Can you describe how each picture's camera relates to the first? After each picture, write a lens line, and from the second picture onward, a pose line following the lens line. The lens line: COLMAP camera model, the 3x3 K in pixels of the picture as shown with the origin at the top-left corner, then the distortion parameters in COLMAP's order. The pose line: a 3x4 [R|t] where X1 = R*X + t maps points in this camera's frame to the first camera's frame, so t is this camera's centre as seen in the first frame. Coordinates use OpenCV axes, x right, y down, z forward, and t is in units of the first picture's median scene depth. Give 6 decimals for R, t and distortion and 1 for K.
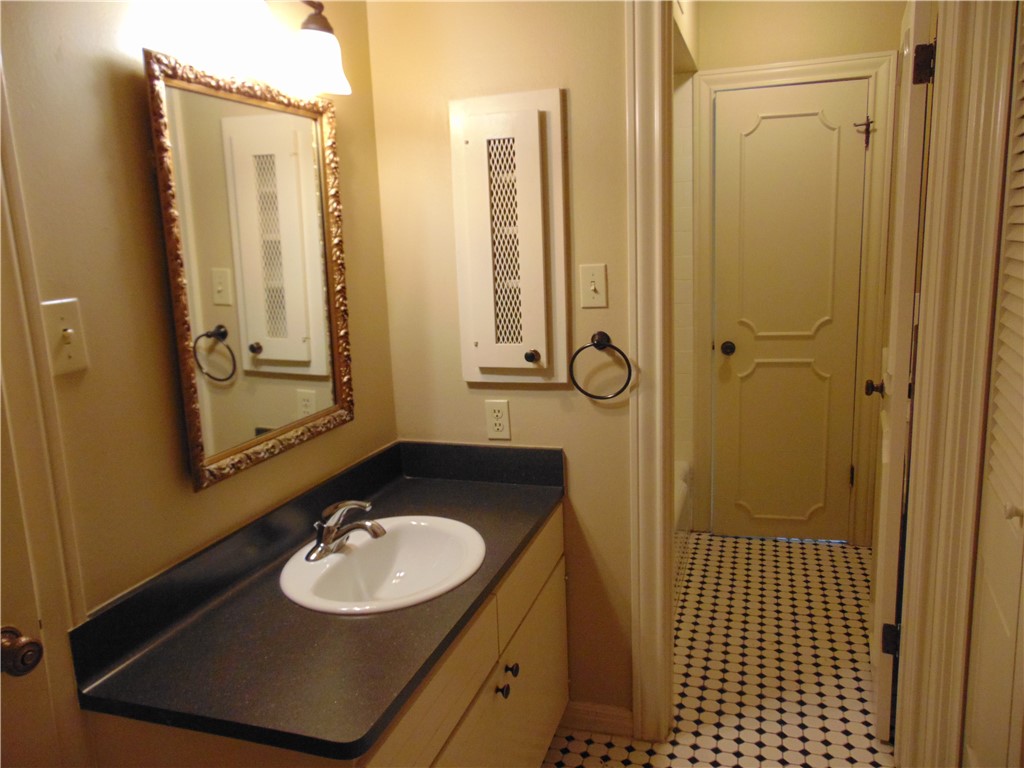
lens RADIAL K [[768.2, 0, 514.0], [0, 768.2, 385.6], [0, 0, 1]] dist [0.005777, 0.014736]
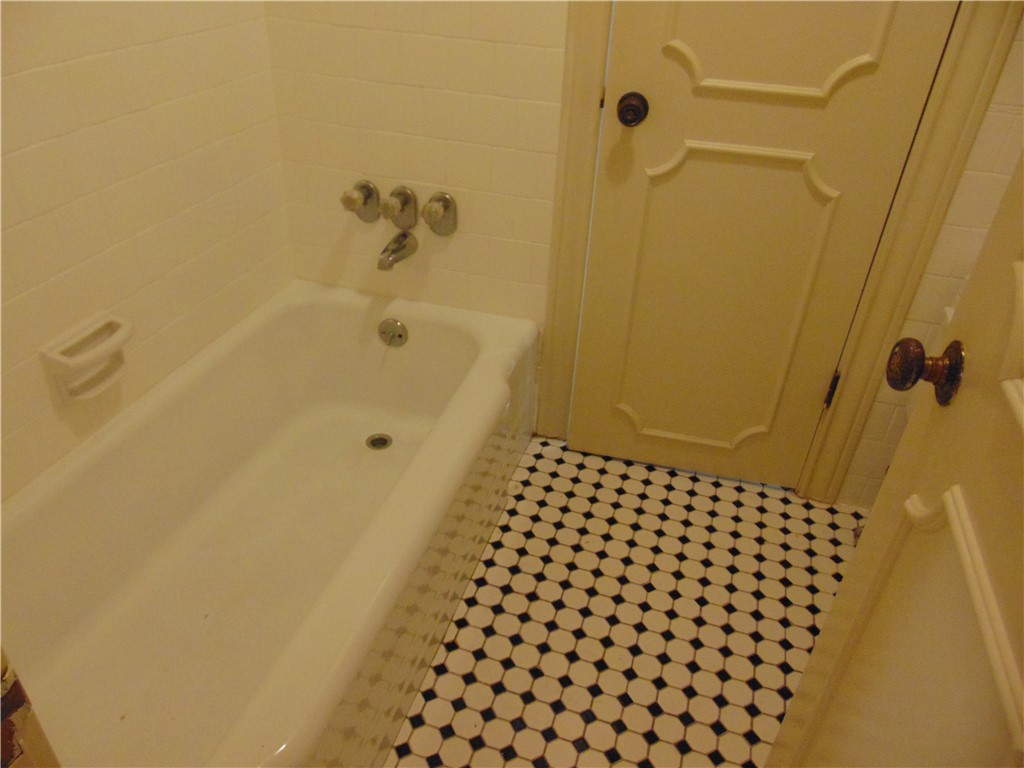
lens RADIAL K [[768.2, 0, 512.3], [0, 768.2, 380.8], [0, 0, 1]] dist [0.005777, 0.014736]
pose [[0.996442, 0.063547, 0.055361, 0.193945], [-0.080066, 0.918853, 0.386393, -0.070816], [-0.026314, -0.389451, 0.920671, 0.526494]]
